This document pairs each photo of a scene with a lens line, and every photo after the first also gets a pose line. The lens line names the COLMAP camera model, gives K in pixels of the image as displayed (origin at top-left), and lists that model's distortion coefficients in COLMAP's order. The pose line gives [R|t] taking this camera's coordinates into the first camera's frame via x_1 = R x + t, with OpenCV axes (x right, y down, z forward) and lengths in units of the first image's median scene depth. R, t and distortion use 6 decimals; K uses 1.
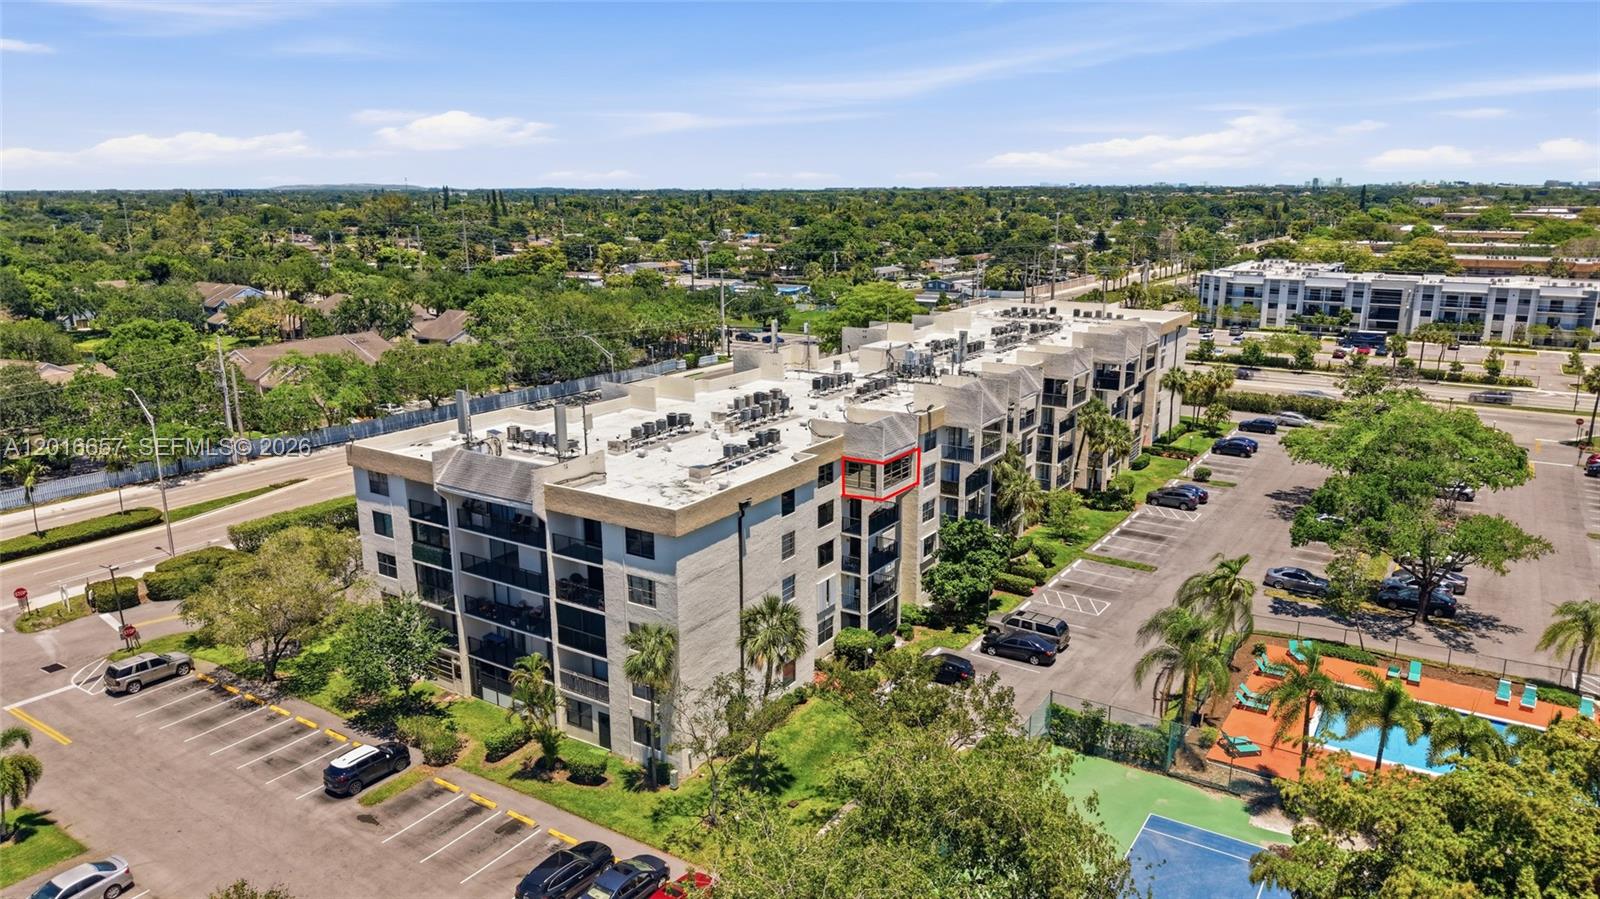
lens RADIAL K [[1063.1, 0, 800.0], [0, 1063.1, 449.5], [0, 0, 1]] dist [0.024089, -0.005693]
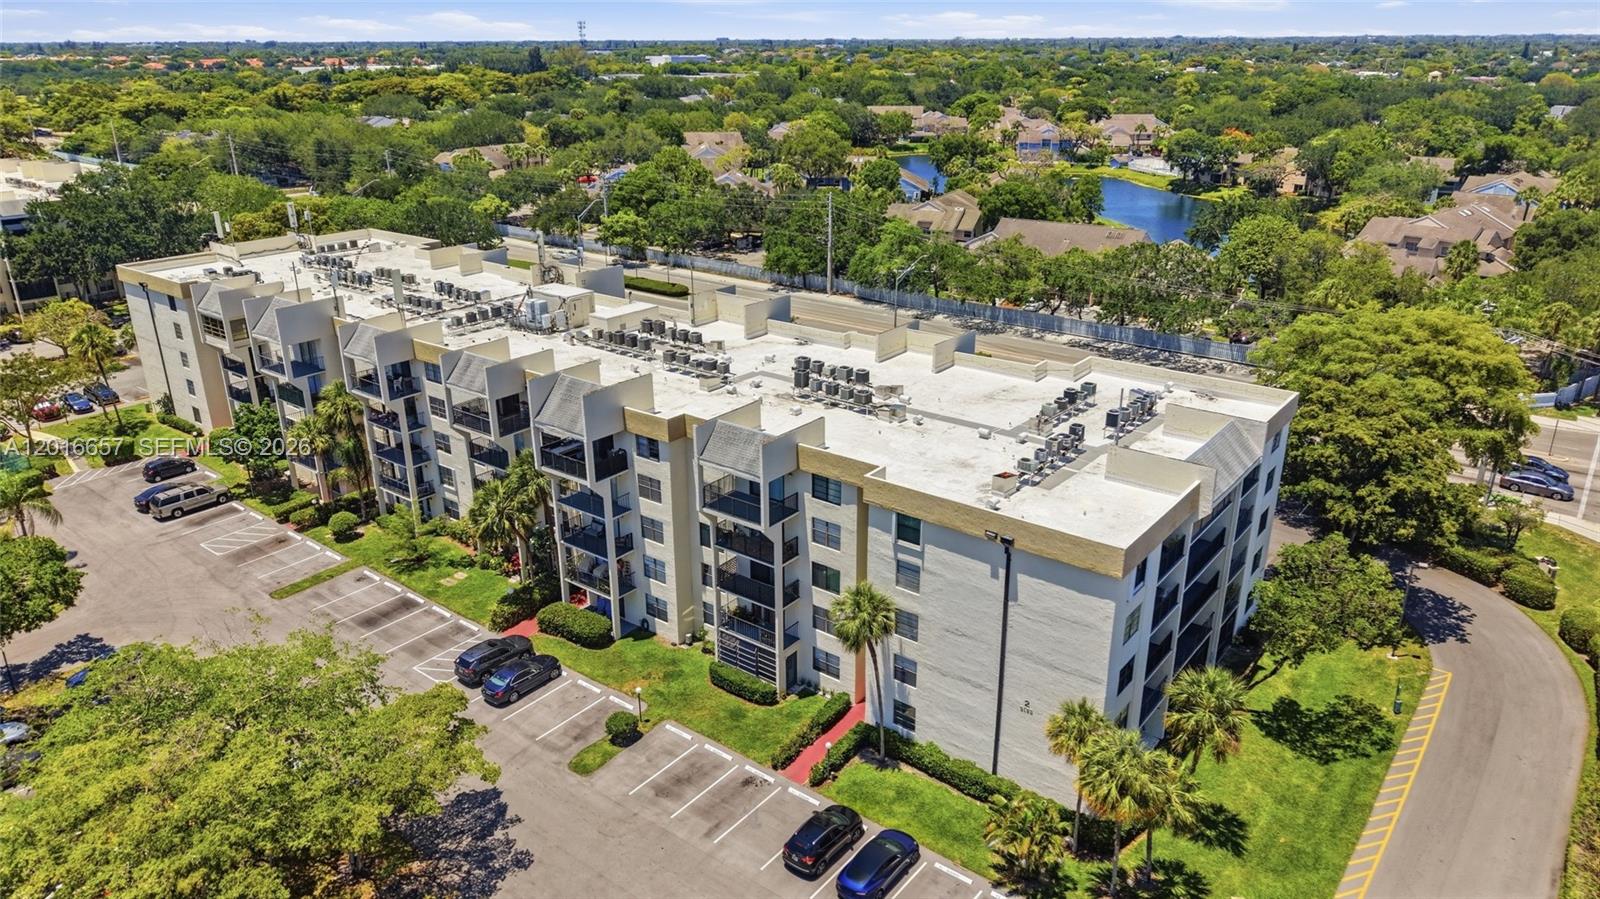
lens RADIAL K [[1063.1, 0, 800.0], [0, 1063.1, 449.5], [0, 0, 1]] dist [0.024089, -0.005693]
pose [[-0.077928, 0.355336, -0.931484, 0.937674], [-0.240434, 0.900049, 0.363459, -0.354498], [0.967532, 0.252284, 0.015295, 1.226770]]
